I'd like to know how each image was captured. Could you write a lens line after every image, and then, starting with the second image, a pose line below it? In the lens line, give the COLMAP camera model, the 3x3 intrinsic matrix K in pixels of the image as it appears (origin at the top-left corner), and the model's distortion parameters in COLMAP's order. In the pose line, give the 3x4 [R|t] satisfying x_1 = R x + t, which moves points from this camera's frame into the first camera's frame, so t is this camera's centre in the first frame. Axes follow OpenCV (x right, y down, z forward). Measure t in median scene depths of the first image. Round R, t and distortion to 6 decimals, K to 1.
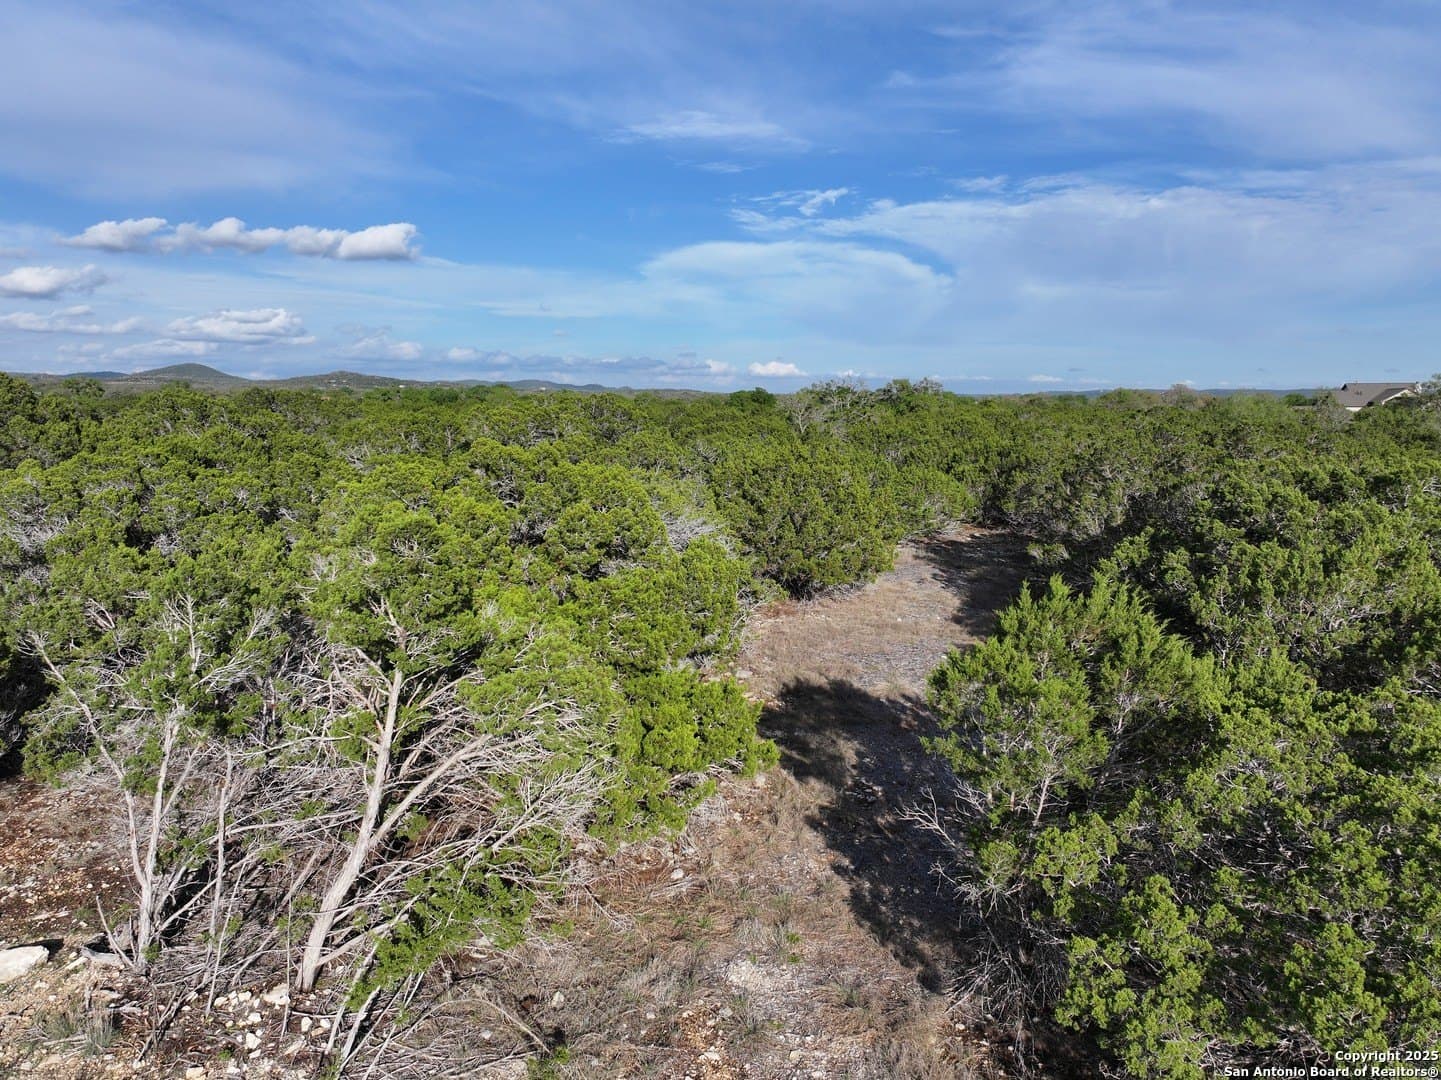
lens RADIAL K [[1013.9, 0, 717.5], [0, 1013.9, 563.7], [0, 0, 1]] dist [-0.004319, 0.019124]
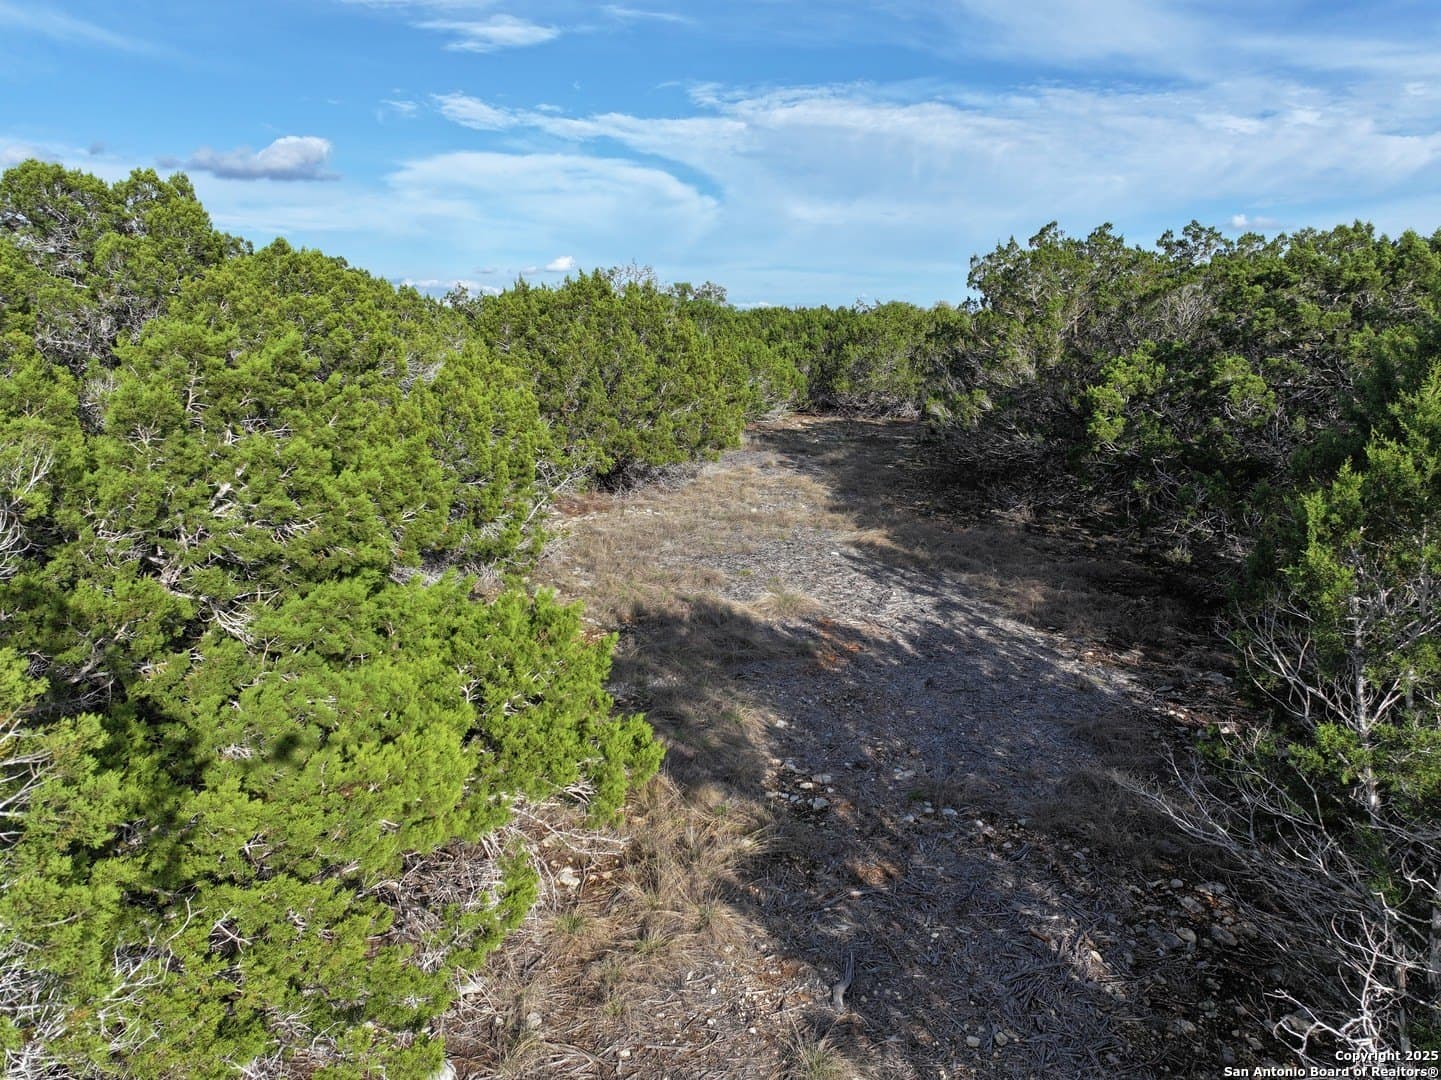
lens RADIAL K [[1013.9, 0, 718.2], [0, 1013.9, 546.5], [0, 0, 1]] dist [-0.004319, 0.019124]
pose [[0.975204, -0.047457, 0.216158, -0.004377], [0.035927, 0.997729, 0.056966, 0.038279], [-0.218370, -0.047788, 0.974695, 0.292715]]
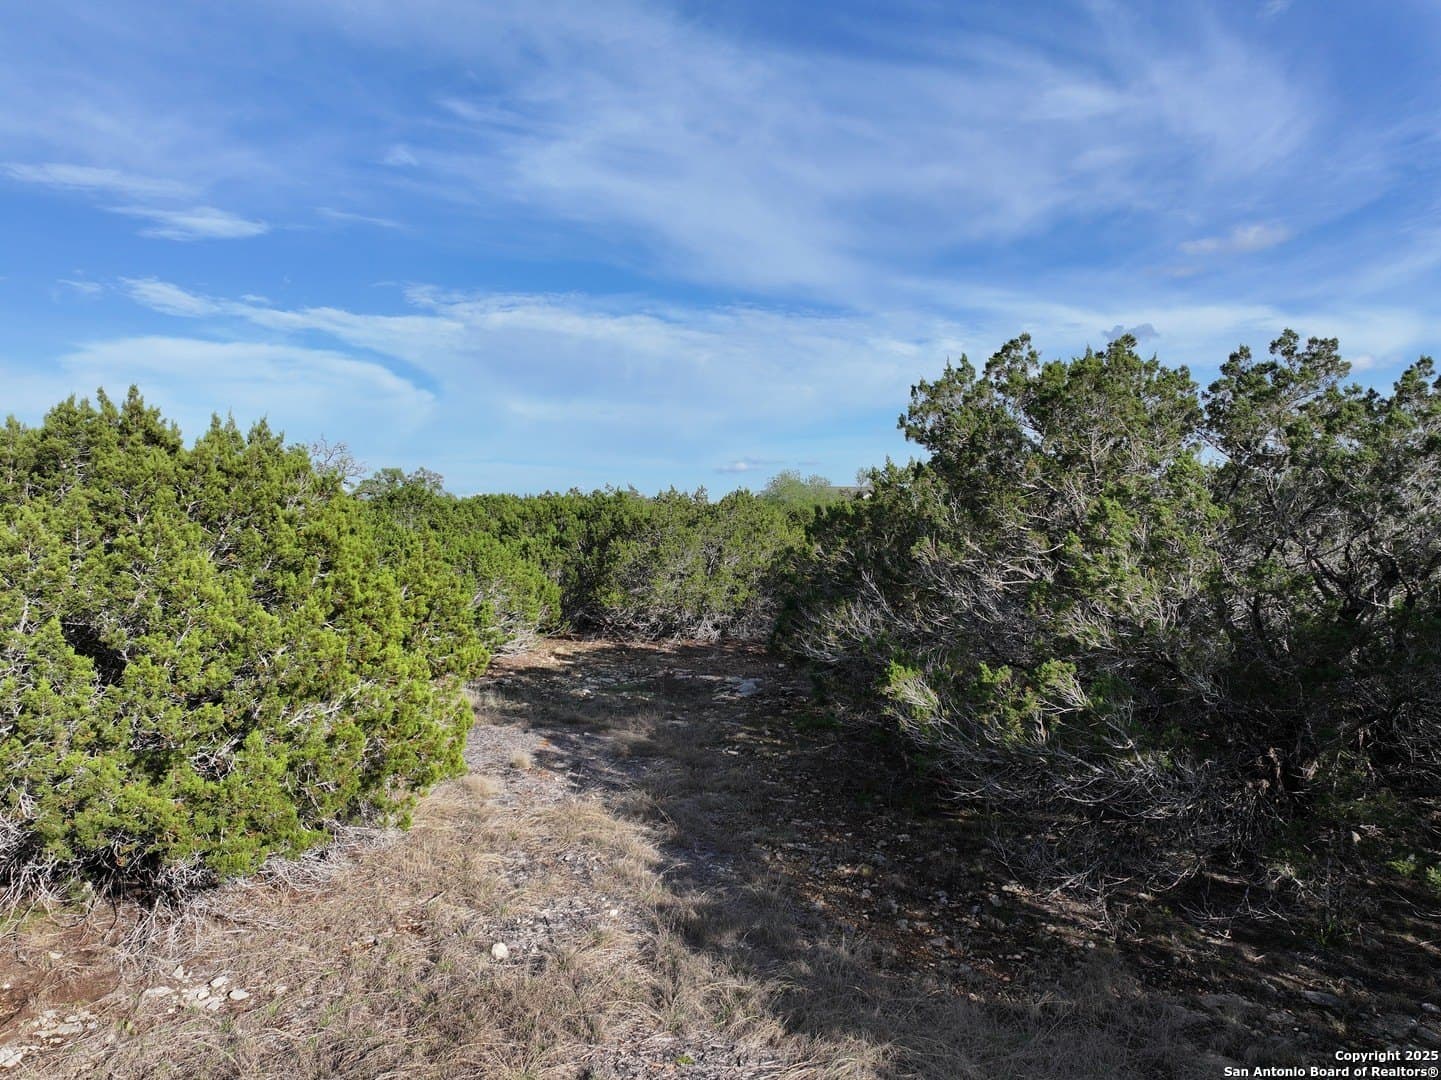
lens RADIAL K [[1013.9, 0, 721.1], [0, 1013.9, 534.7], [0, 0, 1]] dist [-0.004319, 0.019124]
pose [[0.879035, -0.008815, 0.476676, 0.093975], [0.076854, 0.989373, -0.123429, -0.023642], [-0.470522, 0.145133, 0.870371, 0.684457]]
